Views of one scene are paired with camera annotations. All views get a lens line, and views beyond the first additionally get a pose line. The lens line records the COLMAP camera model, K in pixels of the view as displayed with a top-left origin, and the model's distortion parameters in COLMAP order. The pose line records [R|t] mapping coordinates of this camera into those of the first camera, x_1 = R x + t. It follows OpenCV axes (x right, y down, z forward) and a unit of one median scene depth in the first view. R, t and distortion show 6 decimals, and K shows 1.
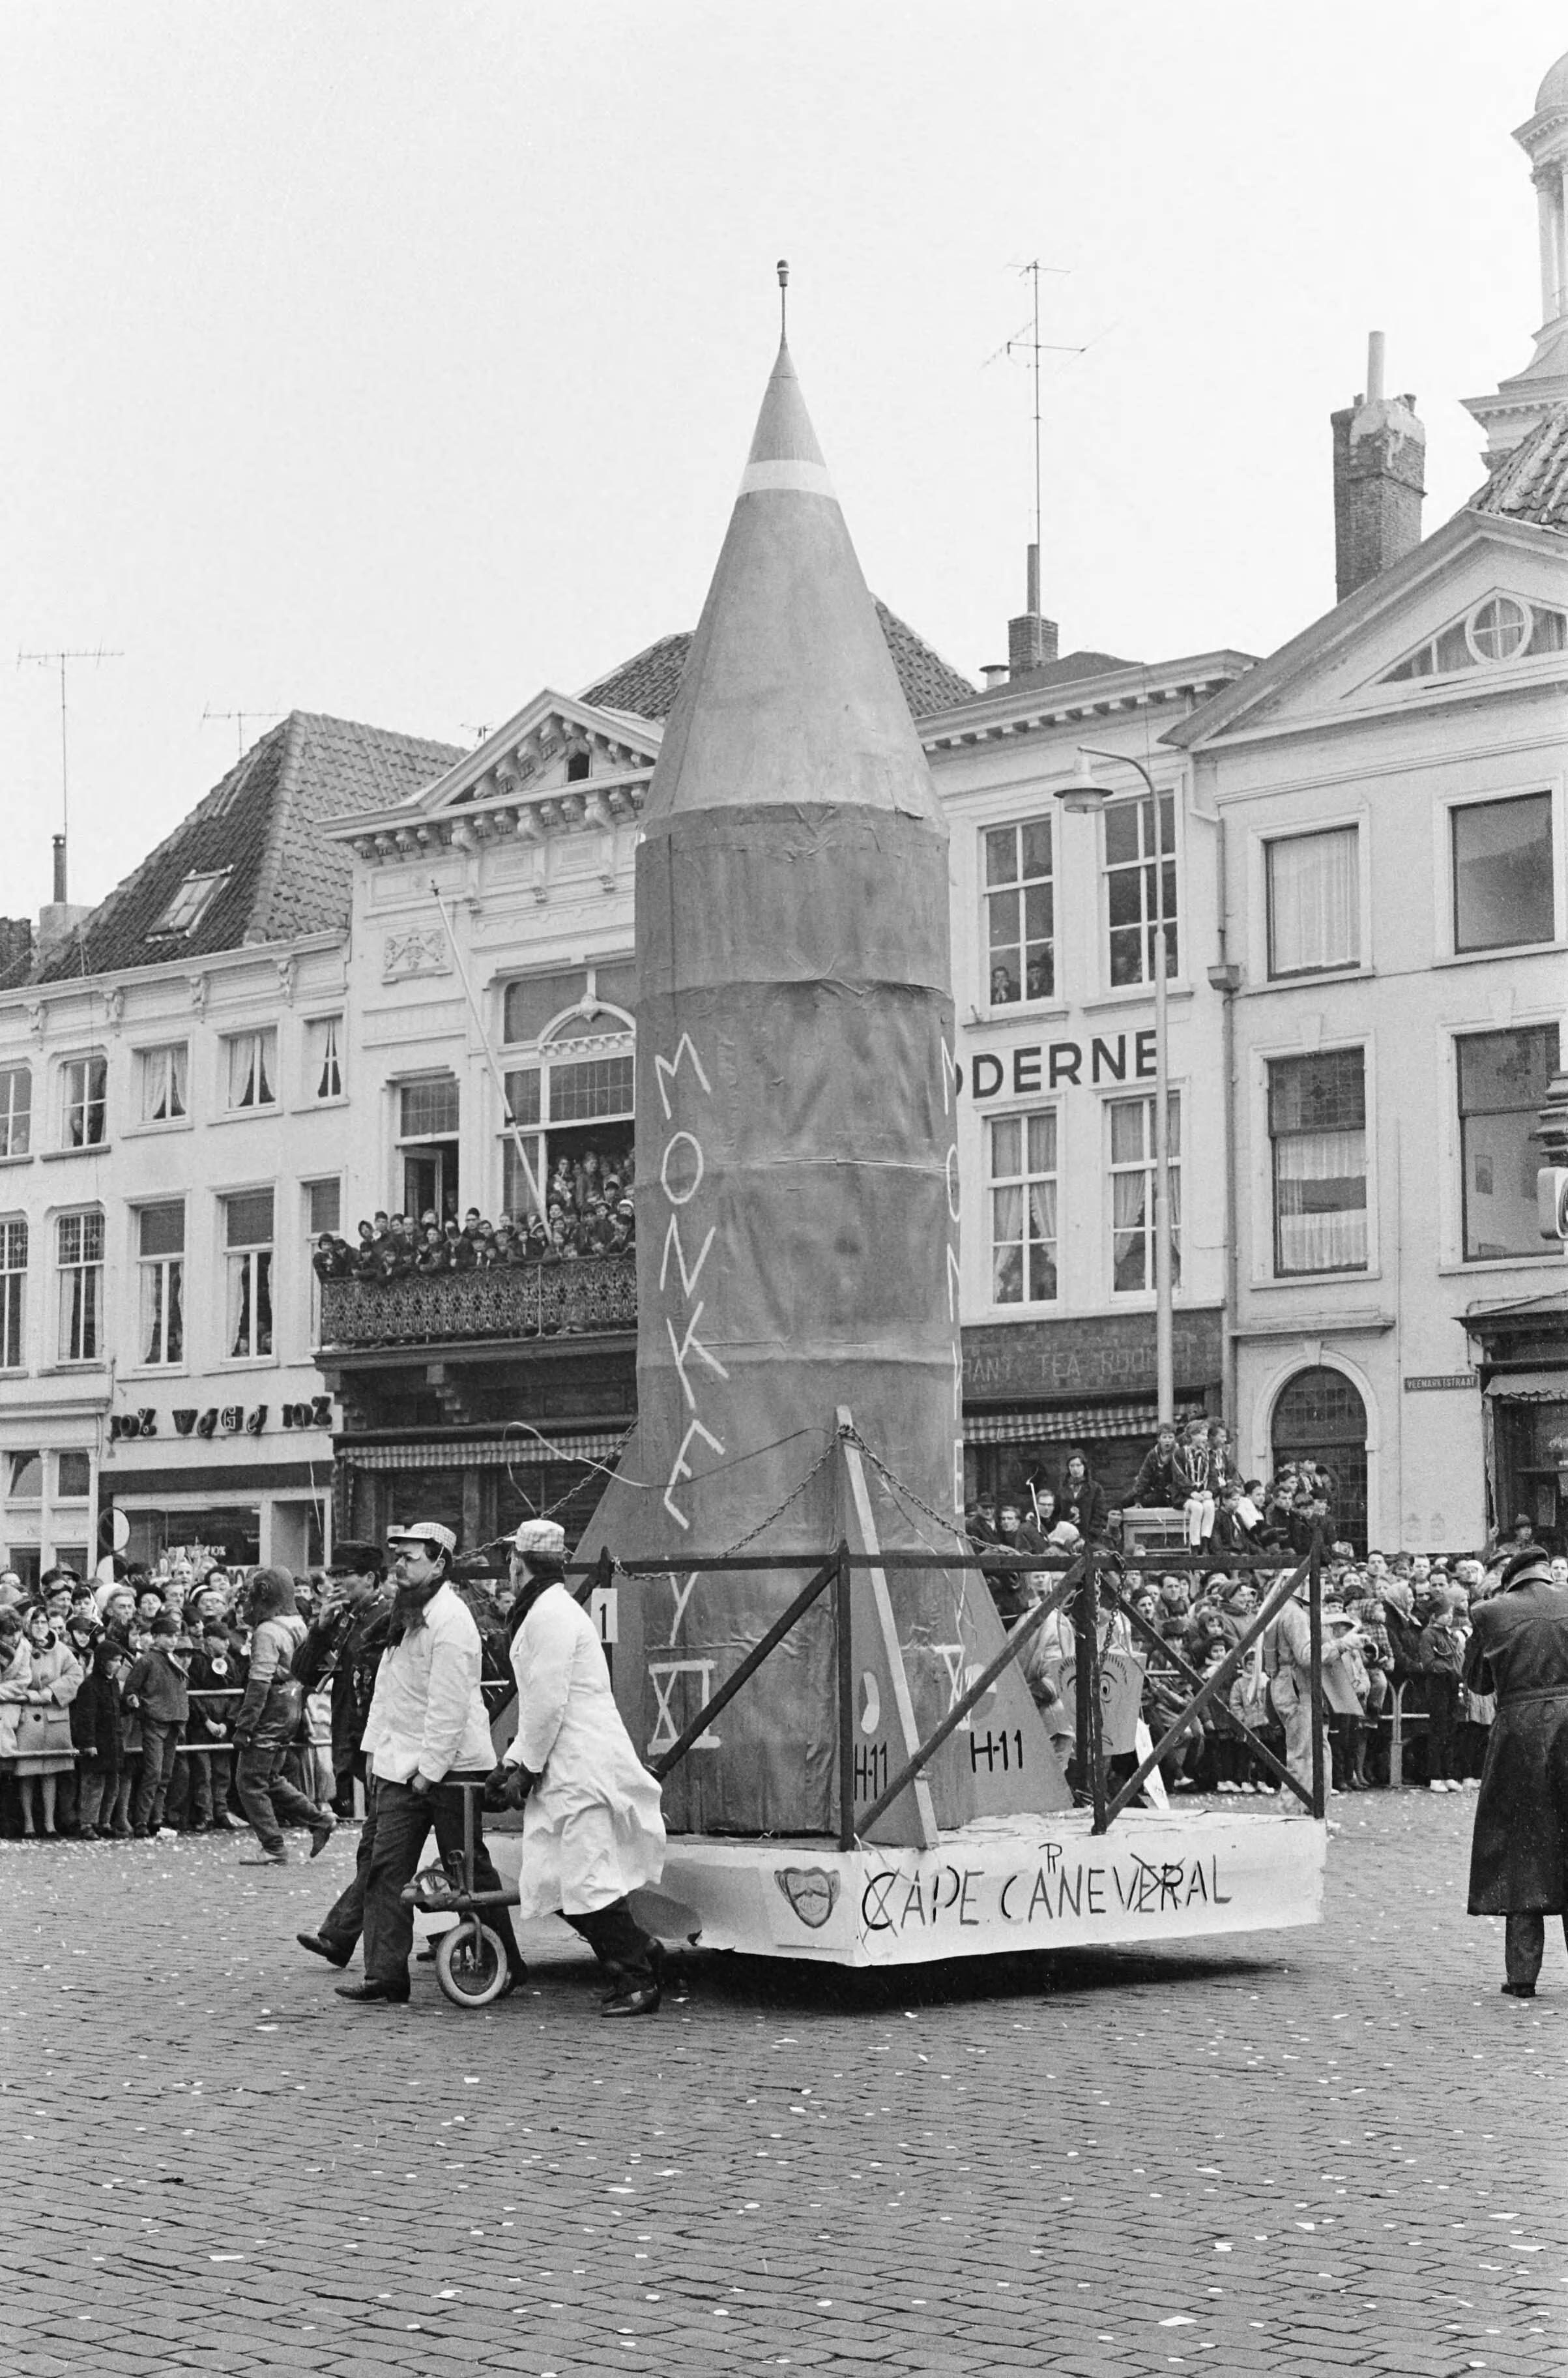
lens RADIAL K [[3847.4, 0, 784.0], [0, 3847.4, 1189.0], [0, 0, 1]] dist [-0.154208, -0.069358]
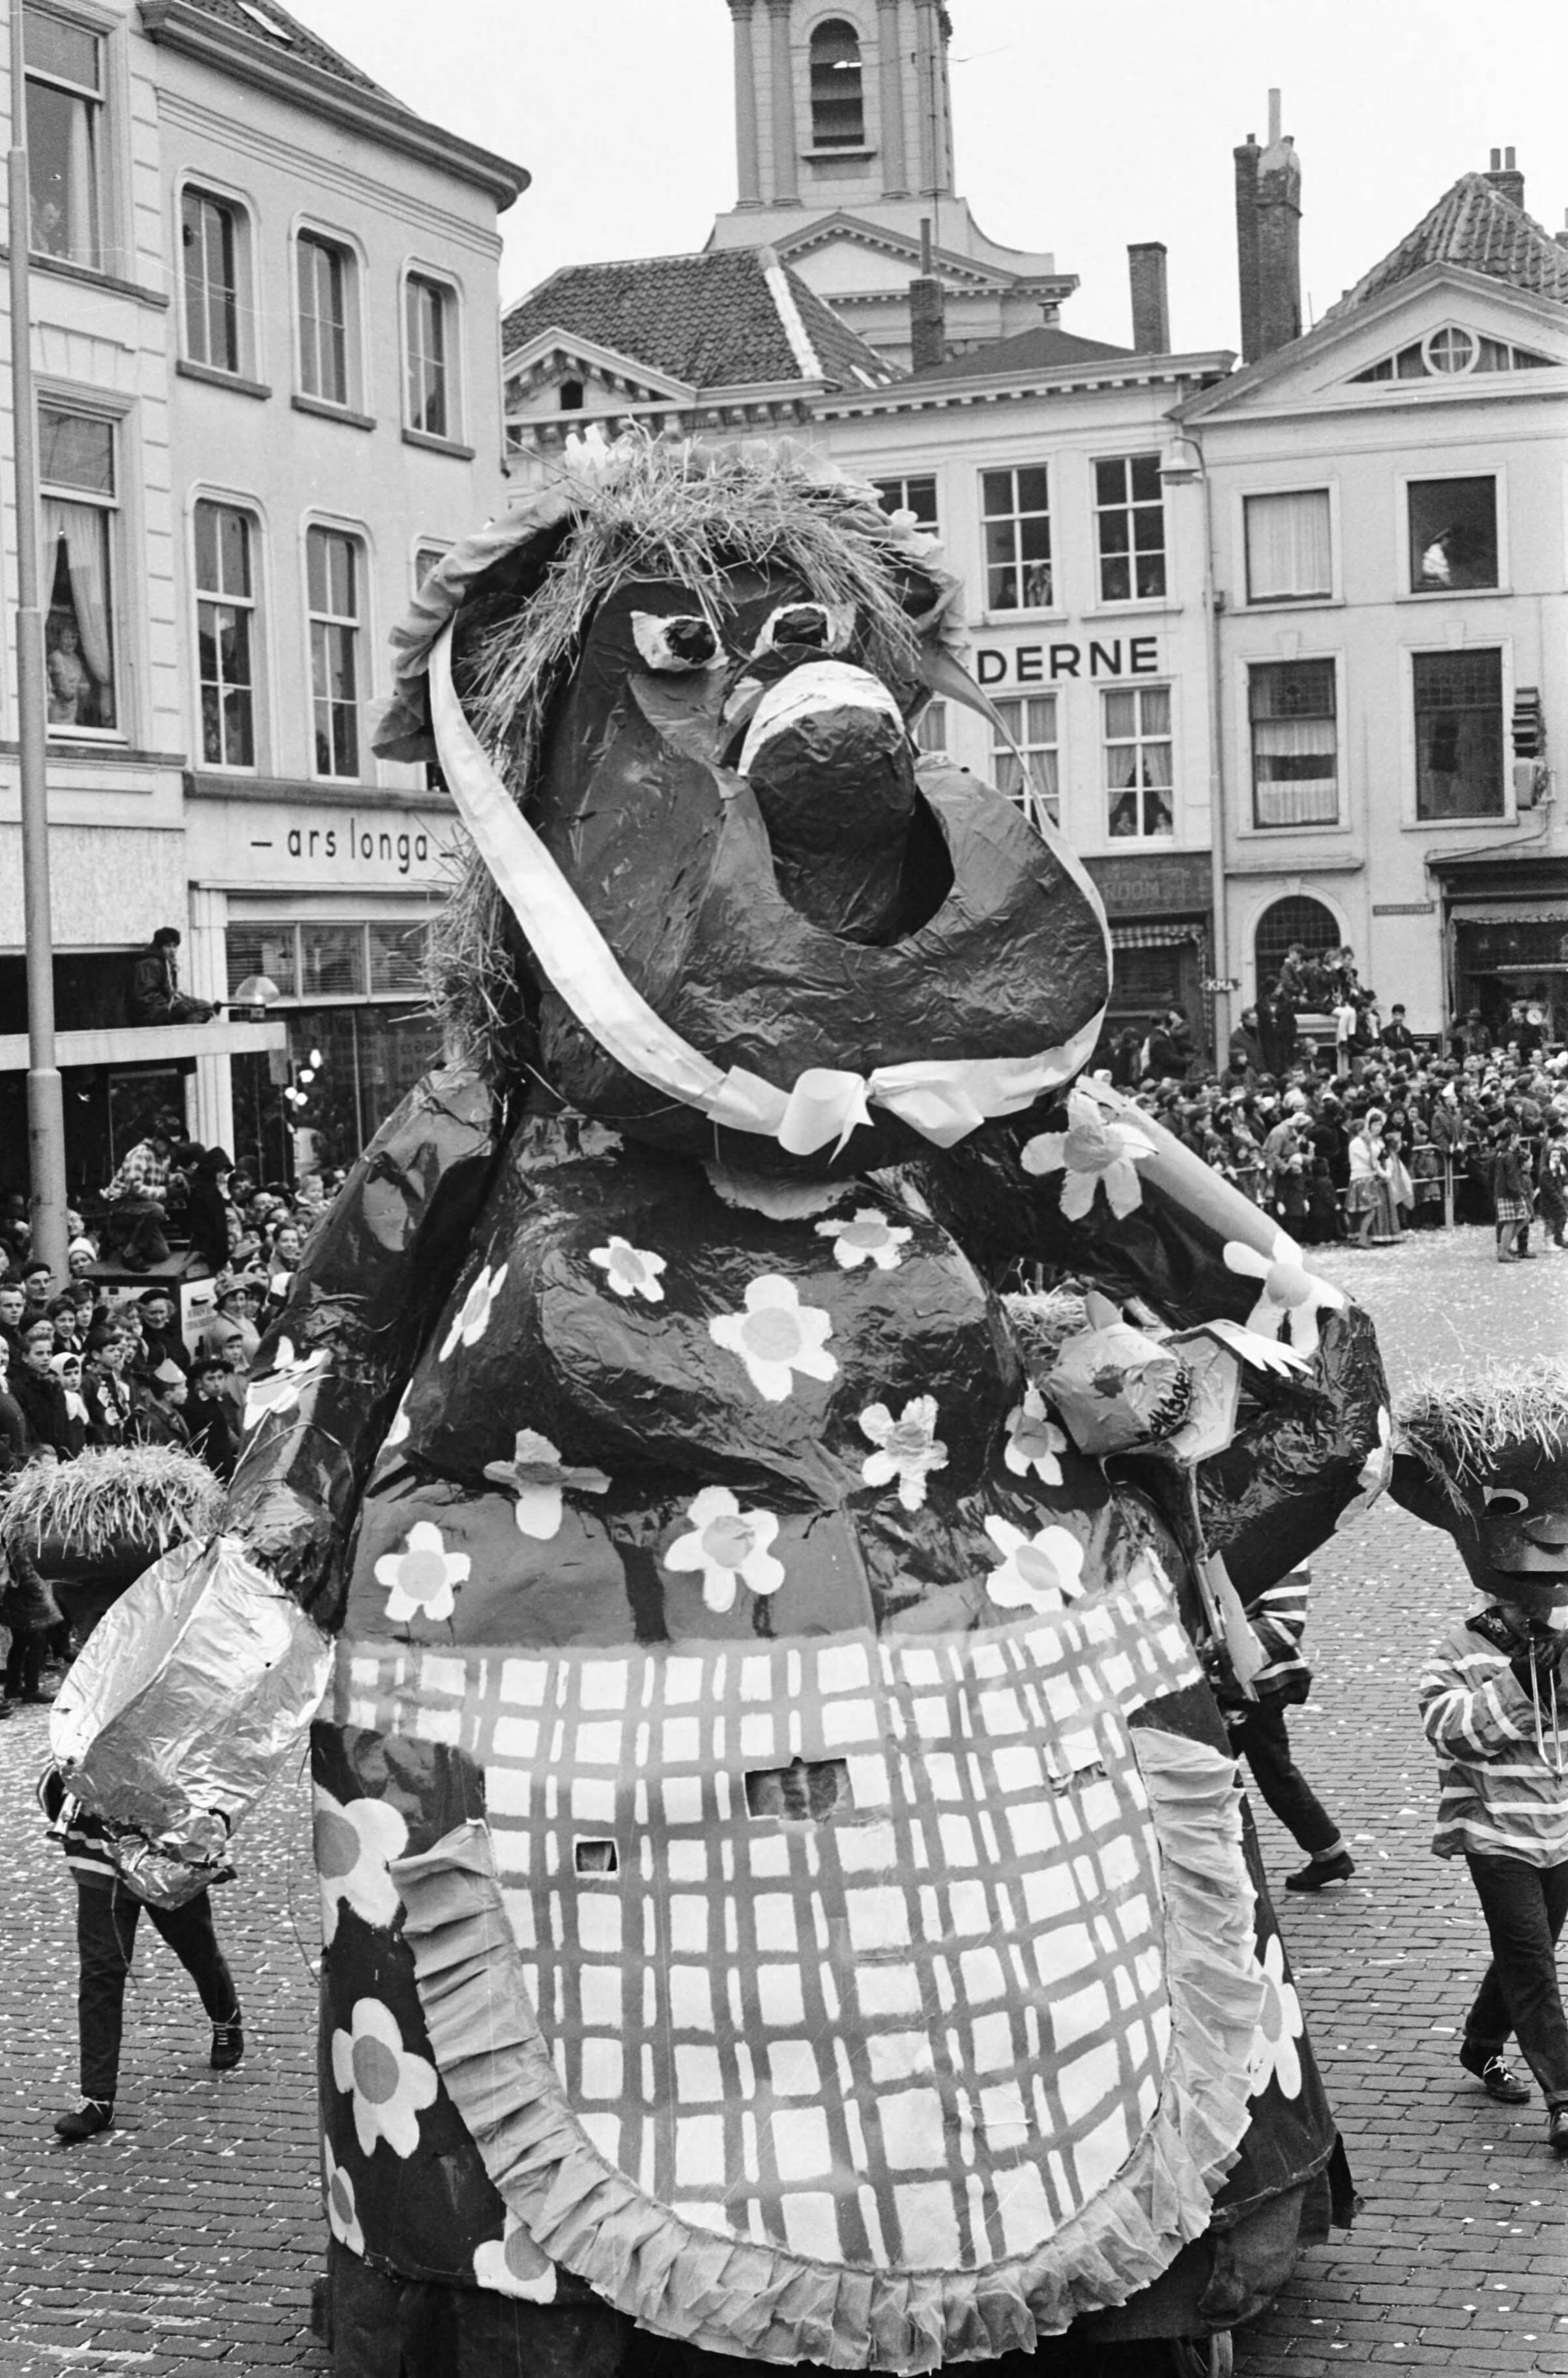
lens RADIAL K [[3847.4, 0, 784.0], [0, 3847.4, 1189.0], [0, 0, 1]] dist [-0.154208, -0.069358]
pose [[0.941567, -0.050961, 0.332947, -0.458514], [-0.002865, 0.987241, 0.159209, -0.062588], [-0.336812, -0.150860, 0.929408, -0.195563]]
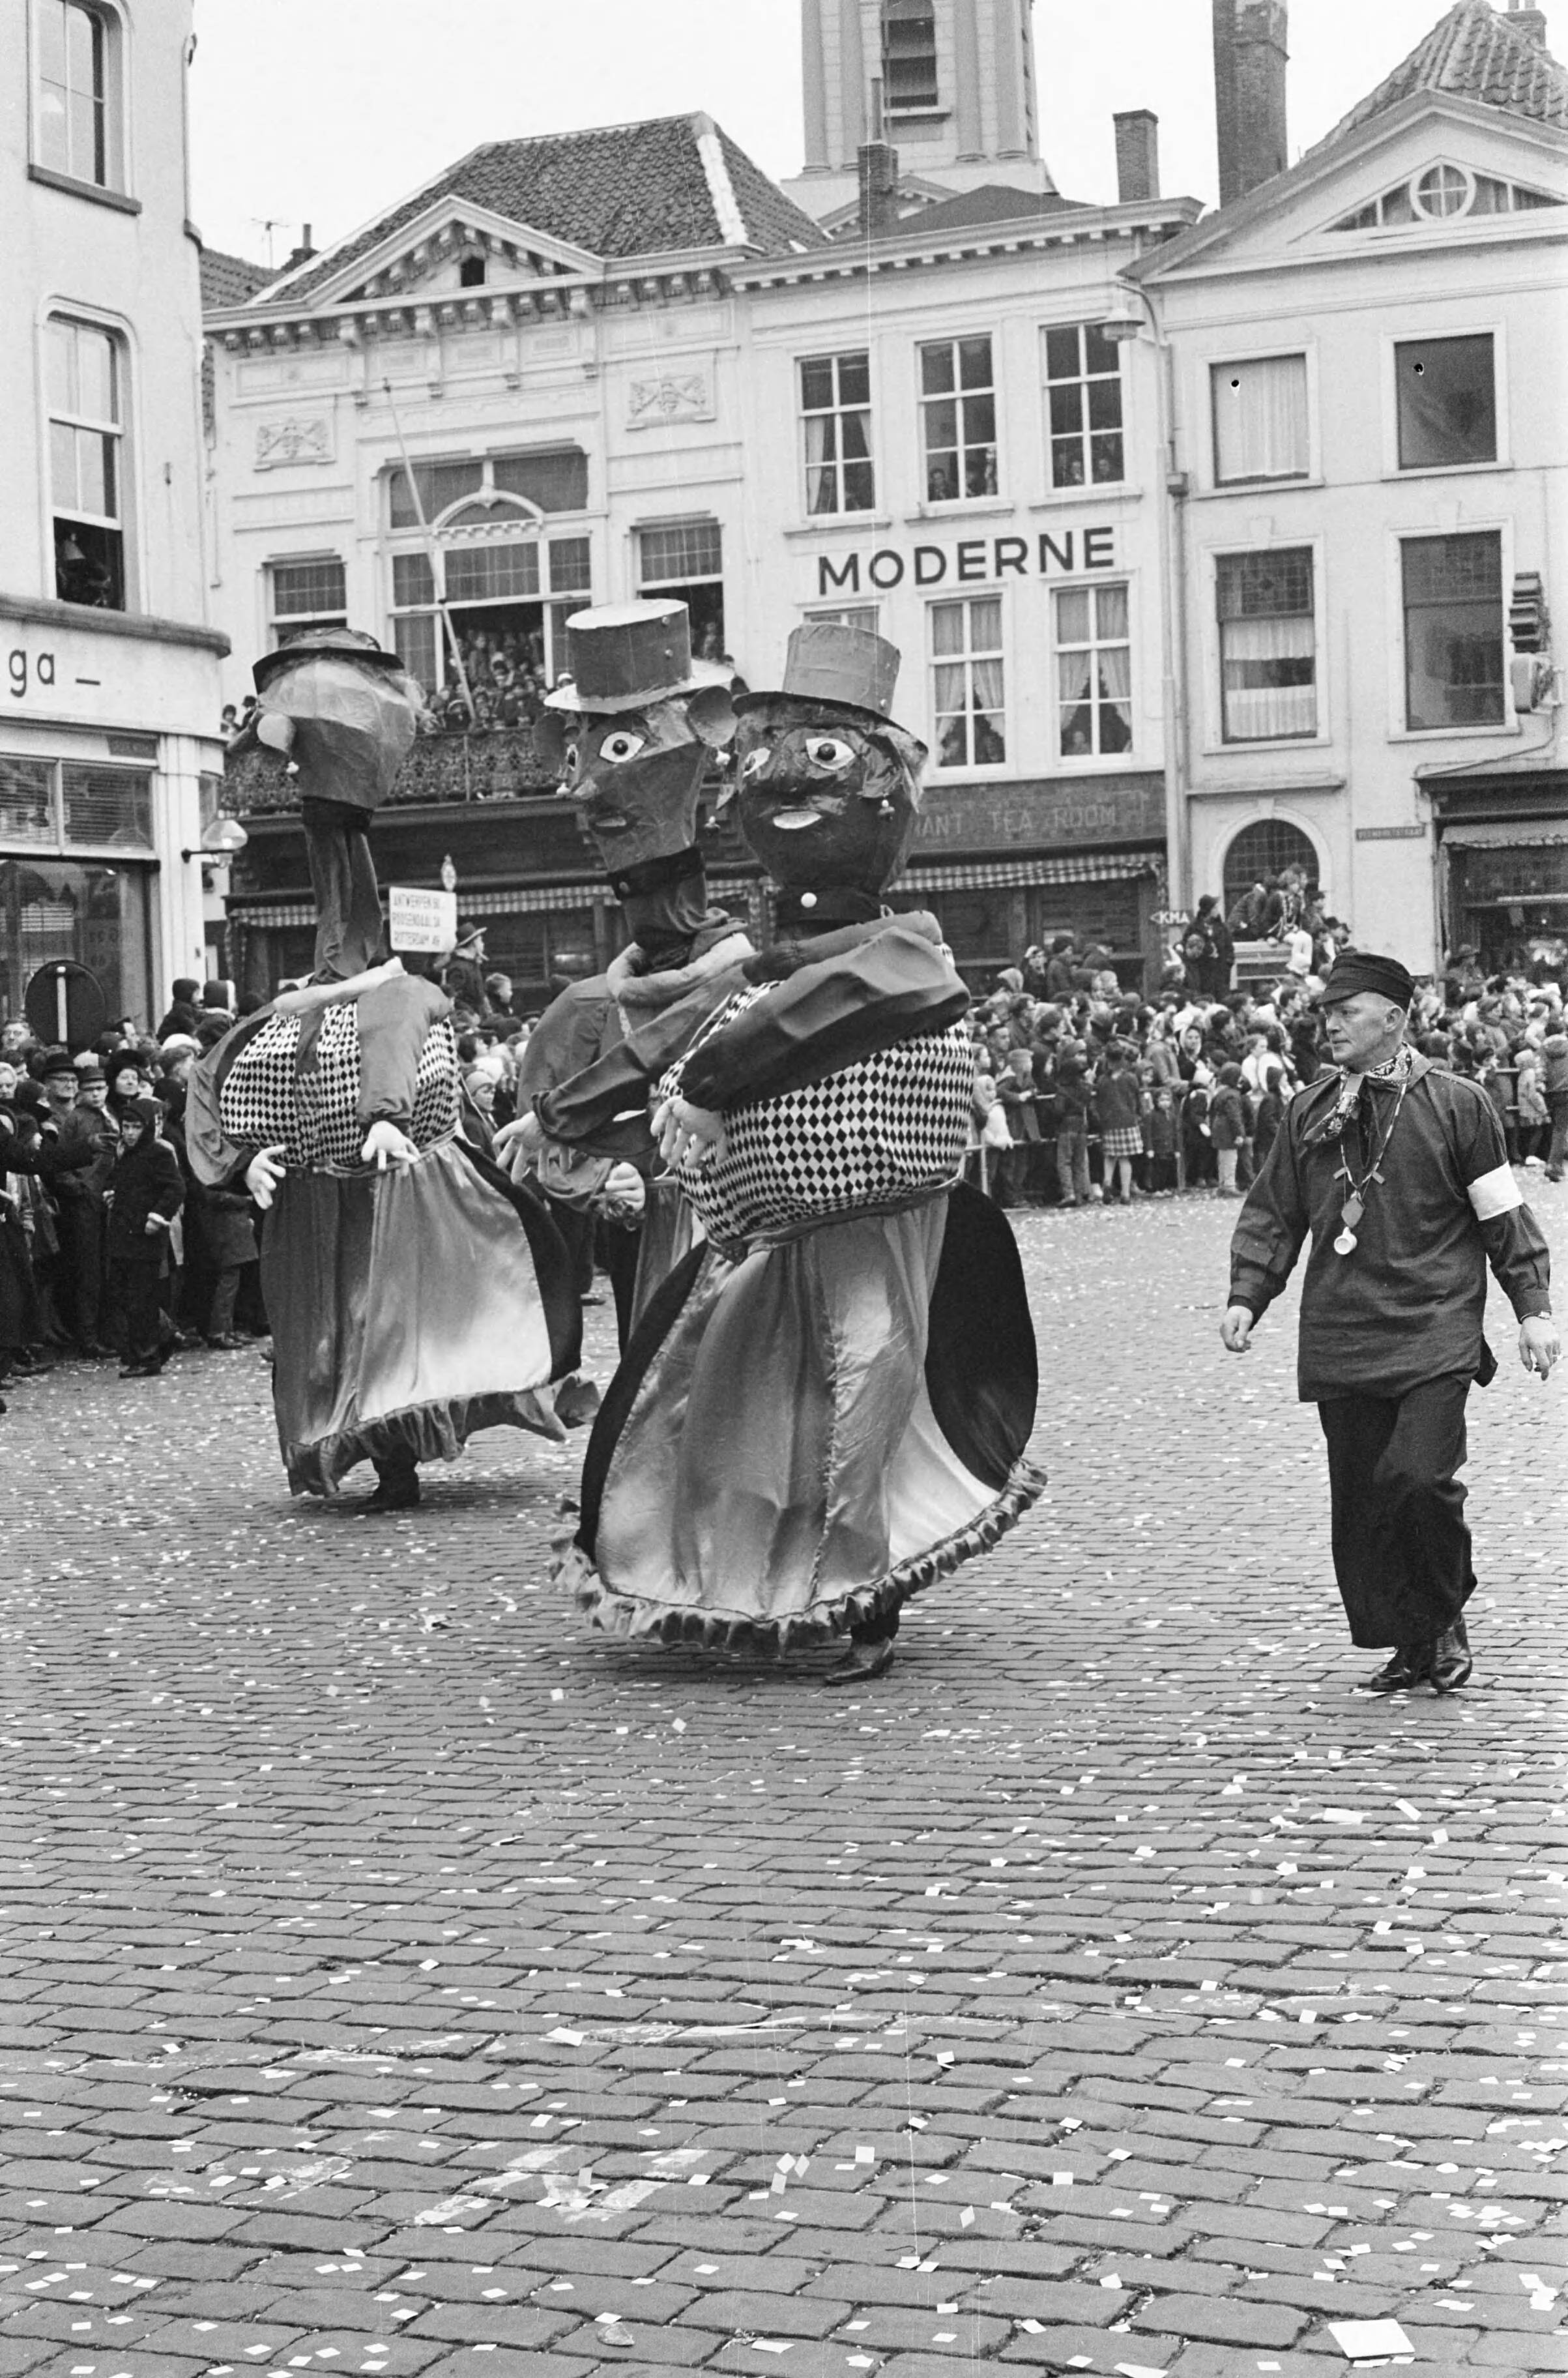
lens RADIAL K [[3847.4, 0, 784.0], [0, 3847.4, 1189.0], [0, 0, 1]] dist [-0.154208, -0.069358]
pose [[0.958099, -0.040162, 0.283609, -0.322411], [-0.000315, 0.989973, 0.141254, -0.007210], [-0.286438, -0.135425, 0.948480, -0.080055]]
